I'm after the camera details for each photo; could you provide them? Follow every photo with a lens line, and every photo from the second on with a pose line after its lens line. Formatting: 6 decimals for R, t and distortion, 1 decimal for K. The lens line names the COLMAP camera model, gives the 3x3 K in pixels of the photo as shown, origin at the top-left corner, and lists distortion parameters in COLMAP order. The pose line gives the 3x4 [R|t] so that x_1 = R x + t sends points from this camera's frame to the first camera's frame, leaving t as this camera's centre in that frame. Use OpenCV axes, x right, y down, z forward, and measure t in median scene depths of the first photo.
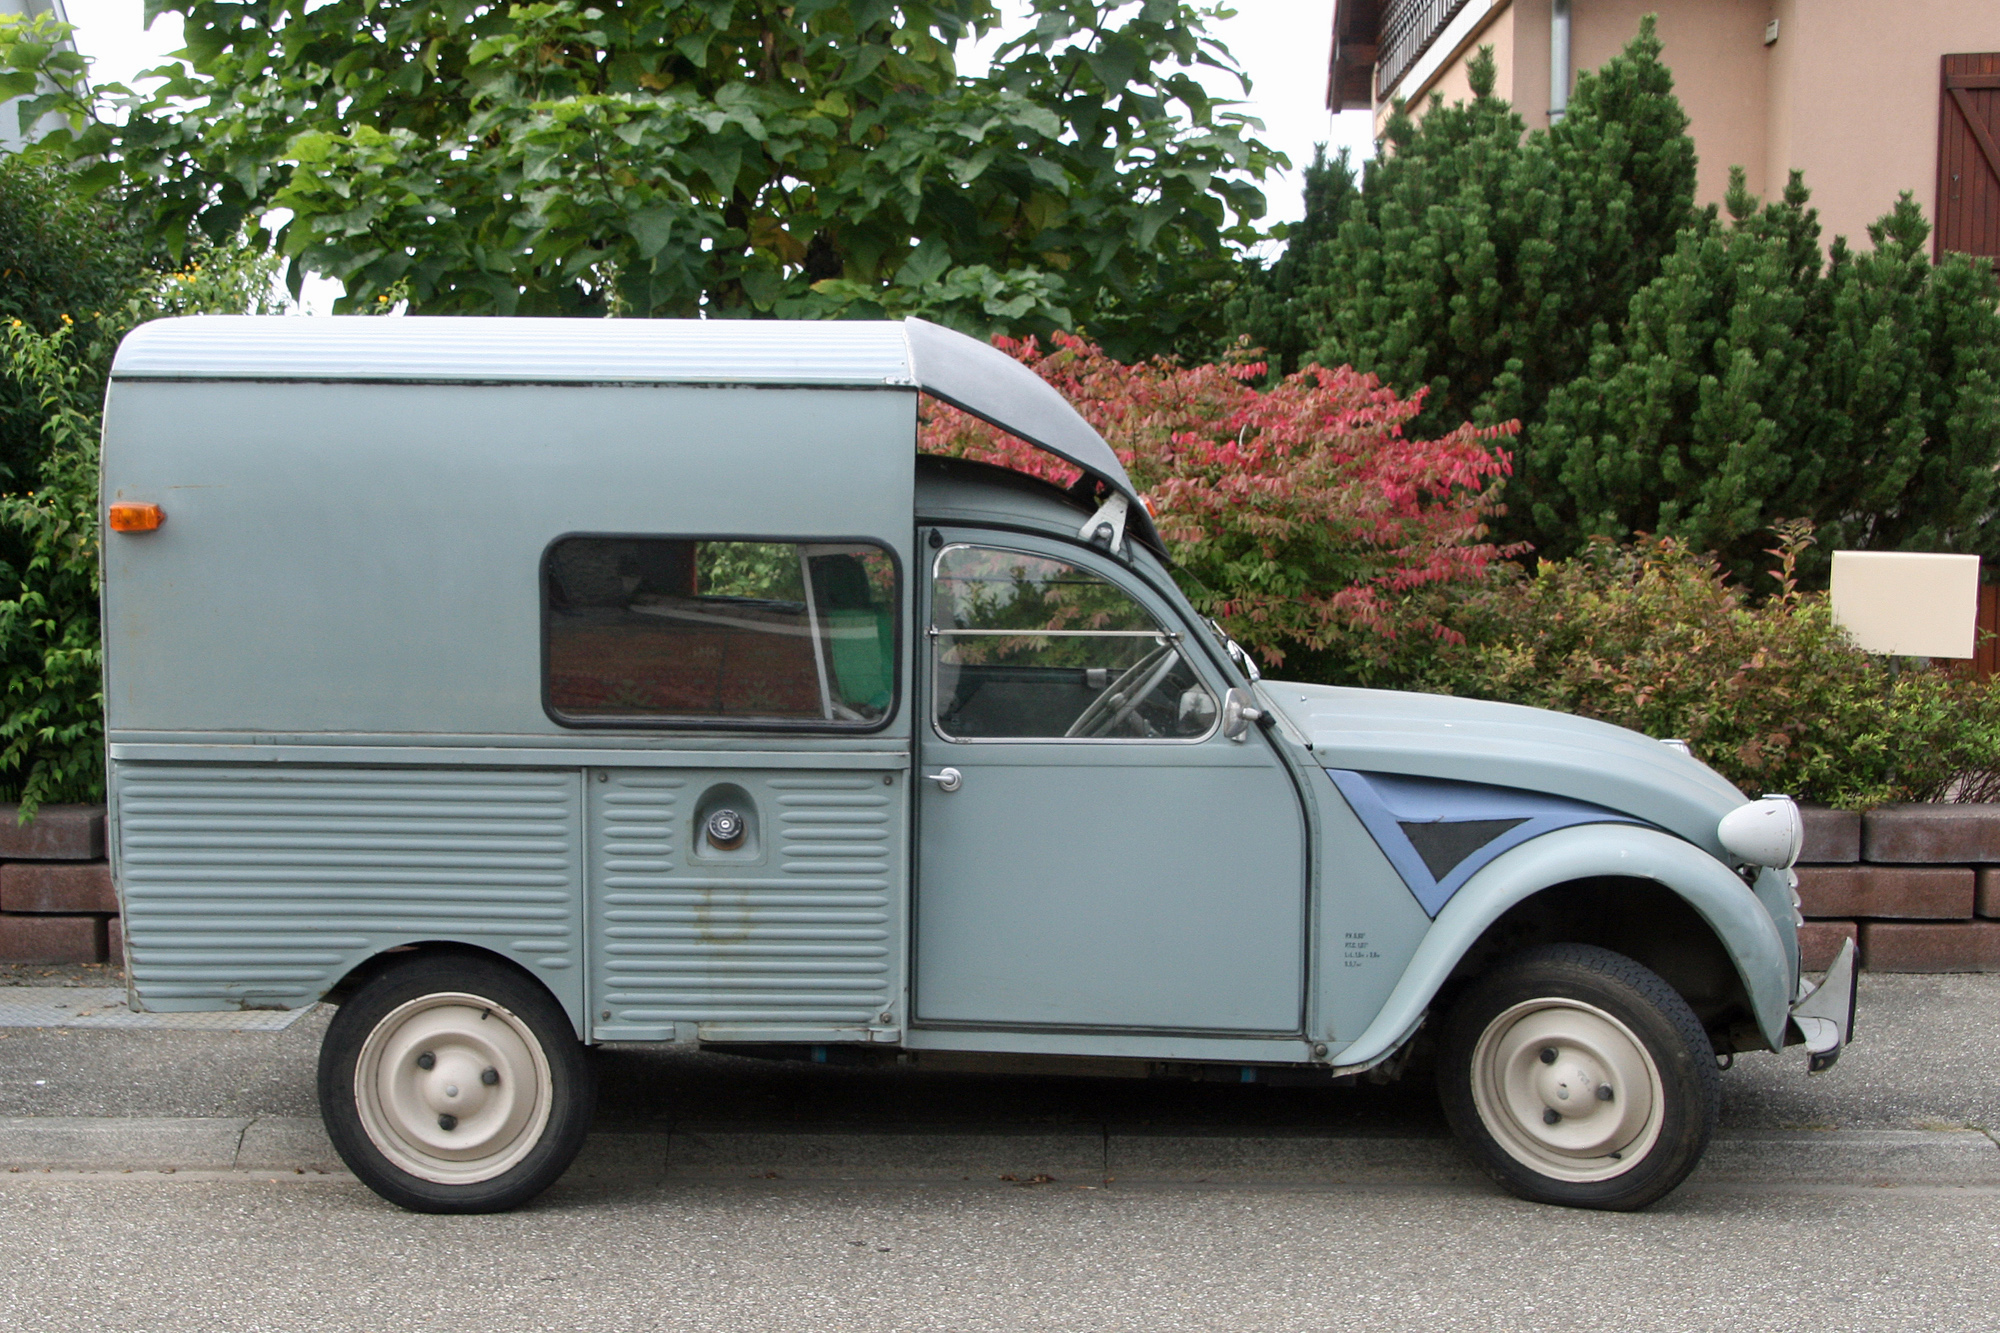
lens RADIAL K [[2829.6, 0, 979.8], [0, 2829.6, 726.3], [0, 0, 1]] dist [-0.007783, 0.000000]
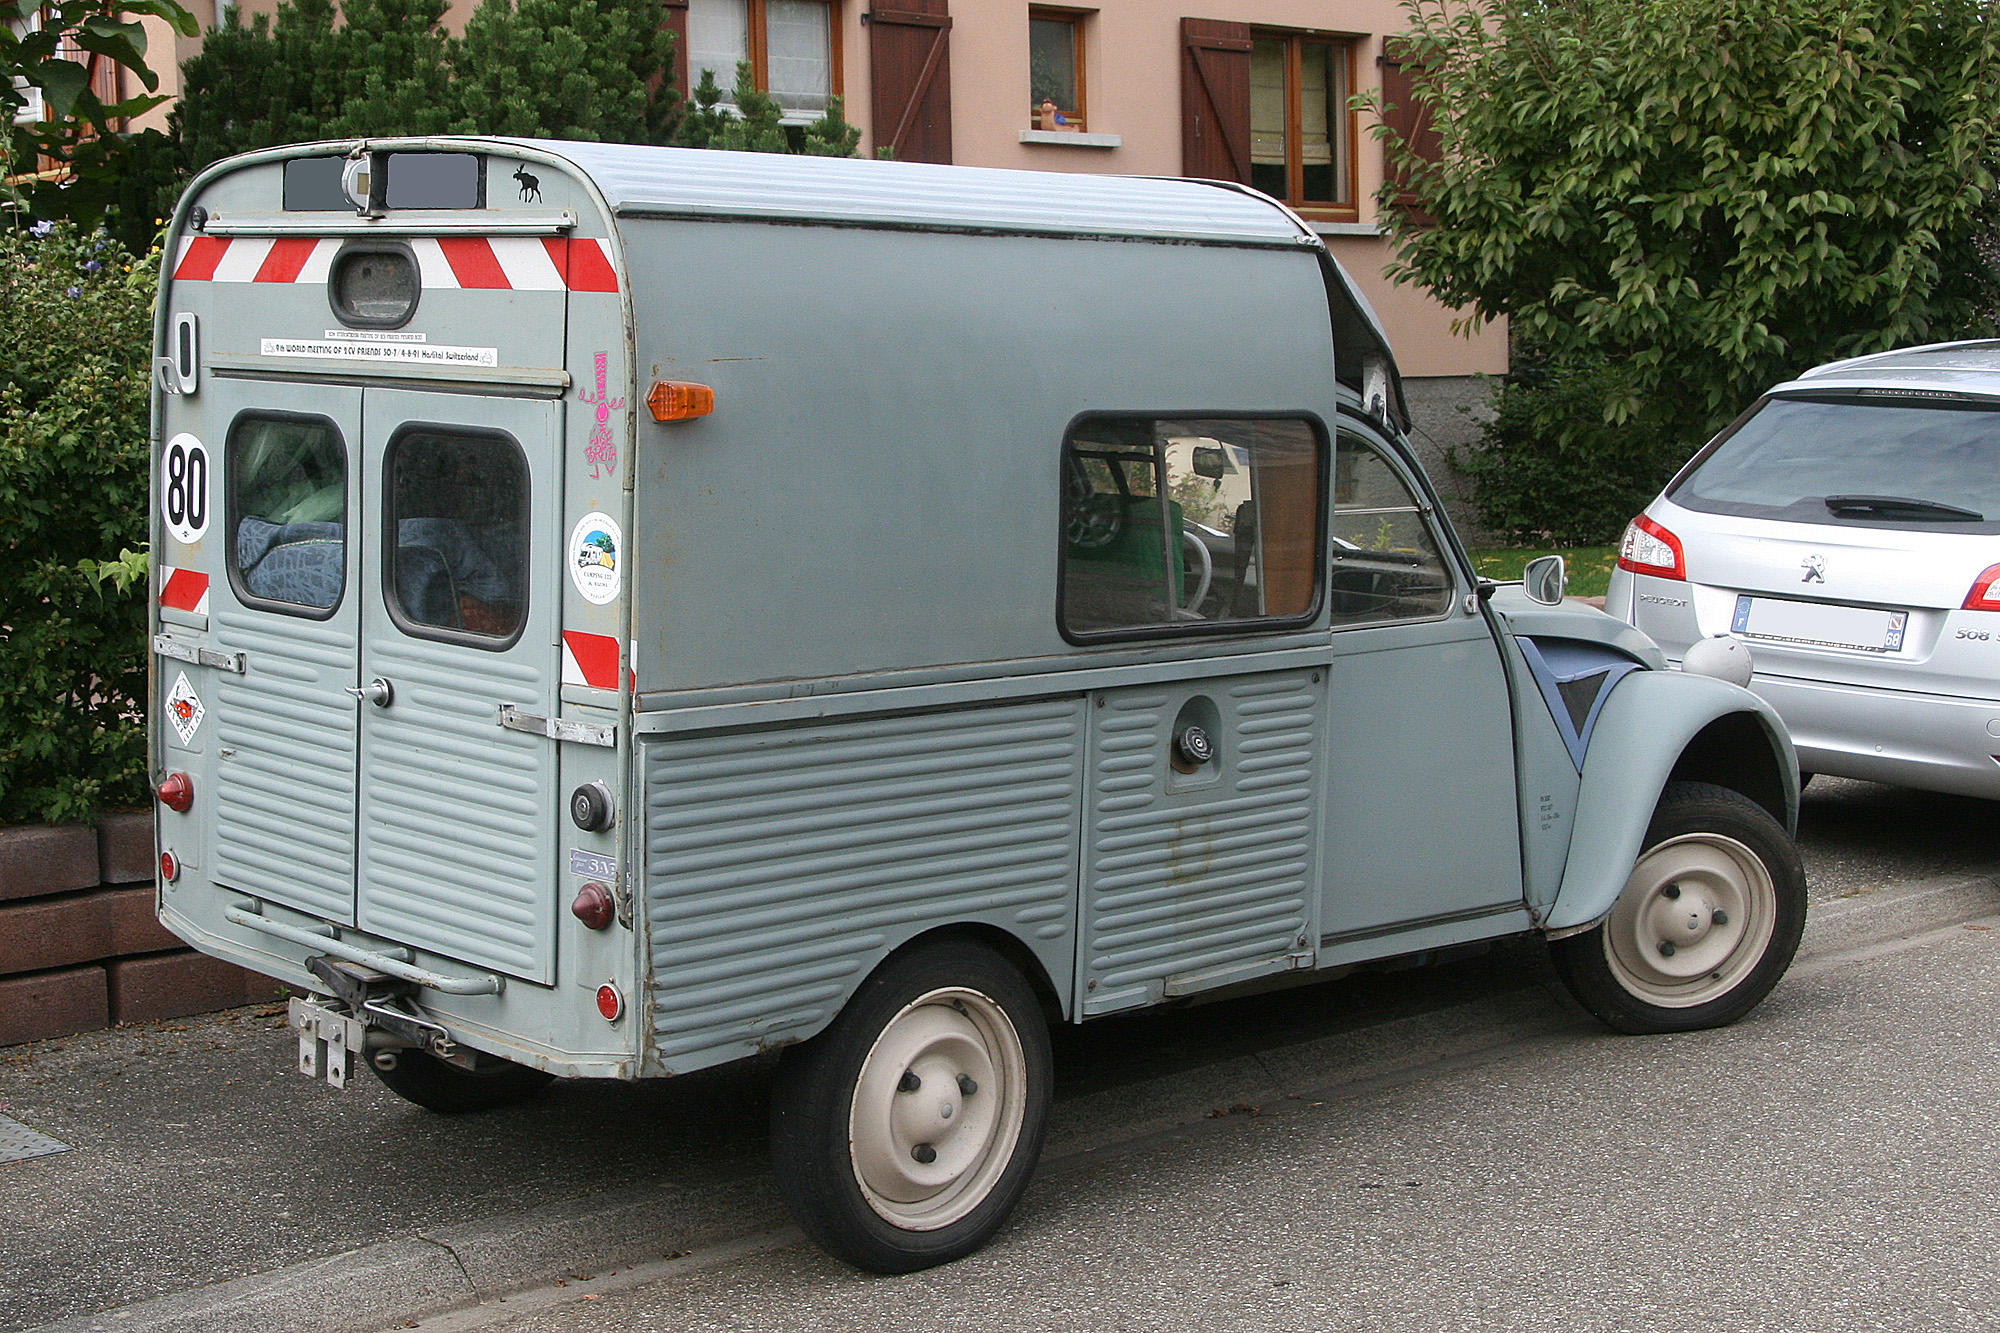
lens RADIAL K [[2829.6, 0, 990.9], [0, 2829.6, 628.2], [0, 0, 1]] dist [-0.007783, 0.000000]
pose [[0.741059, -0.072199, 0.667547, -0.704869], [0.091729, 0.995767, 0.005867, -0.011427], [-0.665145, 0.056886, 0.744544, 0.383457]]
